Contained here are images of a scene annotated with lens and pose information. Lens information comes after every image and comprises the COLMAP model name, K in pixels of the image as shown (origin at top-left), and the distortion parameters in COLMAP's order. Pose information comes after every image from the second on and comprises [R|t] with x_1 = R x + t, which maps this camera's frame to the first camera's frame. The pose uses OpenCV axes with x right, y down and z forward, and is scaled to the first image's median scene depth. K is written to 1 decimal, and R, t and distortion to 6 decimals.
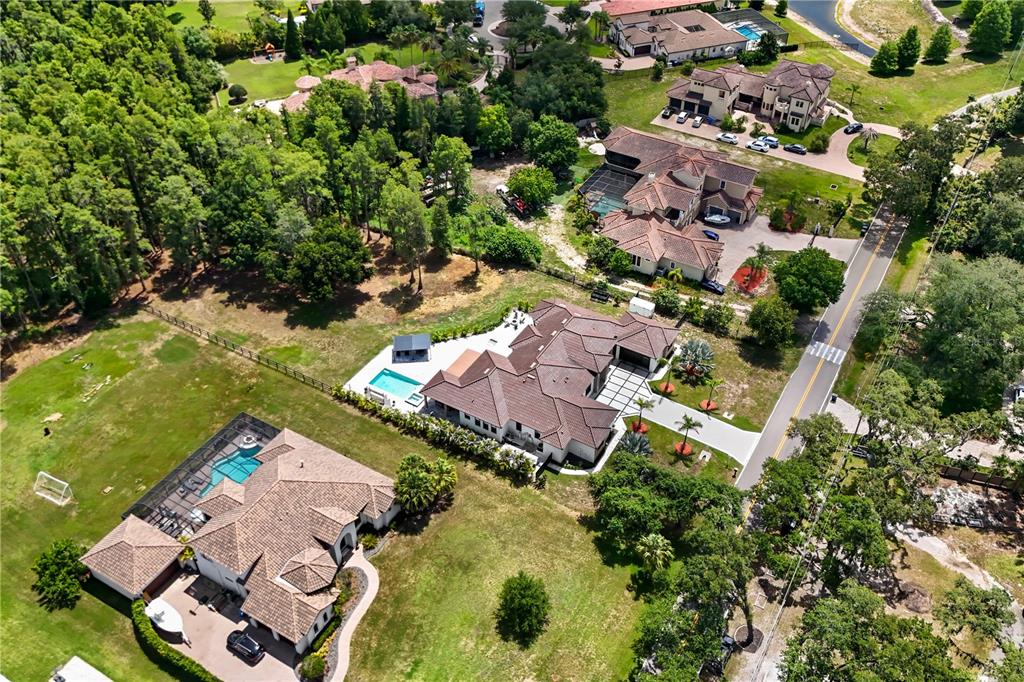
lens RADIAL K [[895.8, 0, 532.5], [0, 895.8, 336.6], [0, 0, 1]] dist [0.074507, -0.081505]
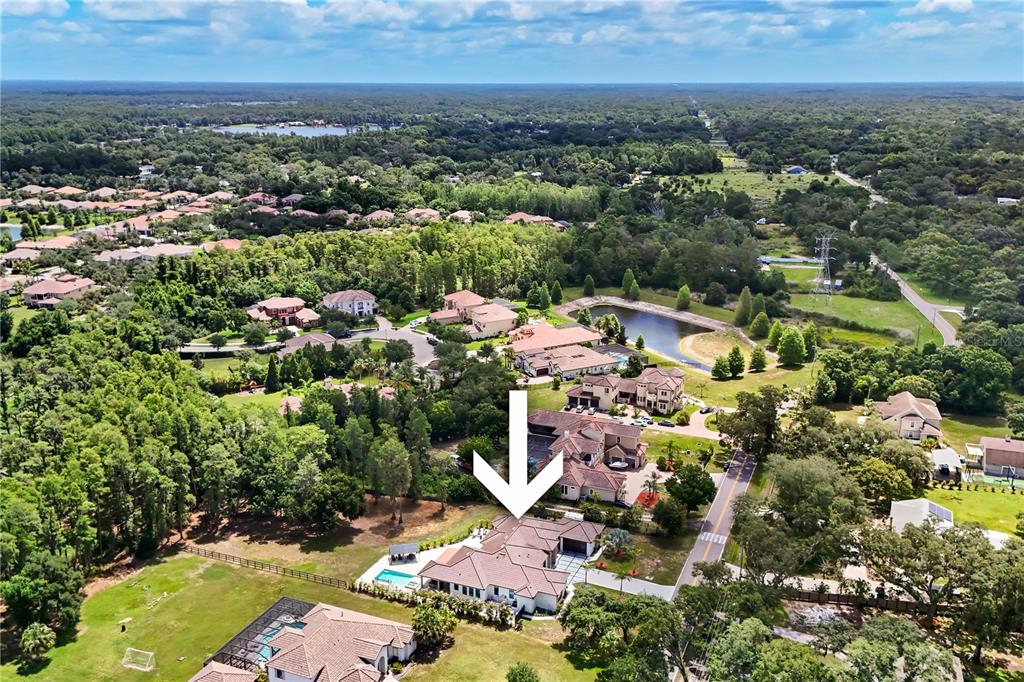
lens RADIAL K [[895.8, 0, 504.3], [0, 895.8, 344.1], [0, 0, 1]] dist [0.074507, -0.081505]
pose [[0.992989, -0.045008, 0.109304, -0.111447], [0.086041, 0.909255, -0.407251, 0.261263], [-0.081055, 0.413800, 0.906752, -0.298236]]
